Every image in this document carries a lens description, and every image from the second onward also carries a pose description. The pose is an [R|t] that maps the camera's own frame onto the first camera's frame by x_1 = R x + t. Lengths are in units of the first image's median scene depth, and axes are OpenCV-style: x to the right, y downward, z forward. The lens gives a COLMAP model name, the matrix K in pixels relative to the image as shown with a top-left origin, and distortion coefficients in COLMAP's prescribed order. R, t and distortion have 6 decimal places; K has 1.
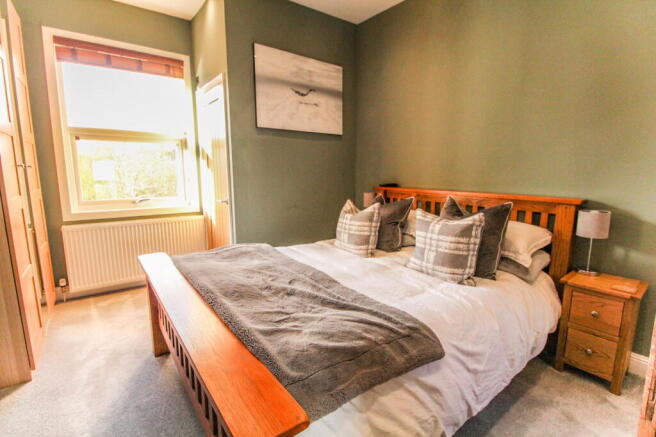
lens RADIAL K [[307.3, 0, 327.2], [0, 307.3, 217.0], [0, 0, 1]] dist [-0.007581, -0.001897]
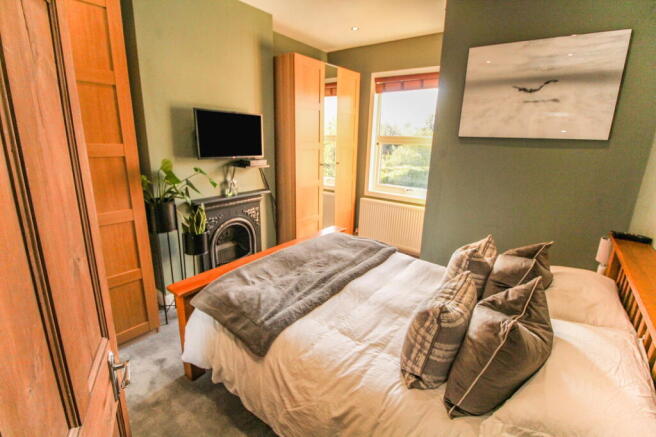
lens RADIAL K [[307.3, 0, 326.9], [0, 307.3, 215.2], [0, 0, 1]] dist [-0.007581, -0.001897]
pose [[0.259860, 0.245508, -0.933916, 0.616572], [-0.169903, 0.963677, 0.206056, -0.177754], [0.950582, 0.105129, 0.292134, 0.337237]]
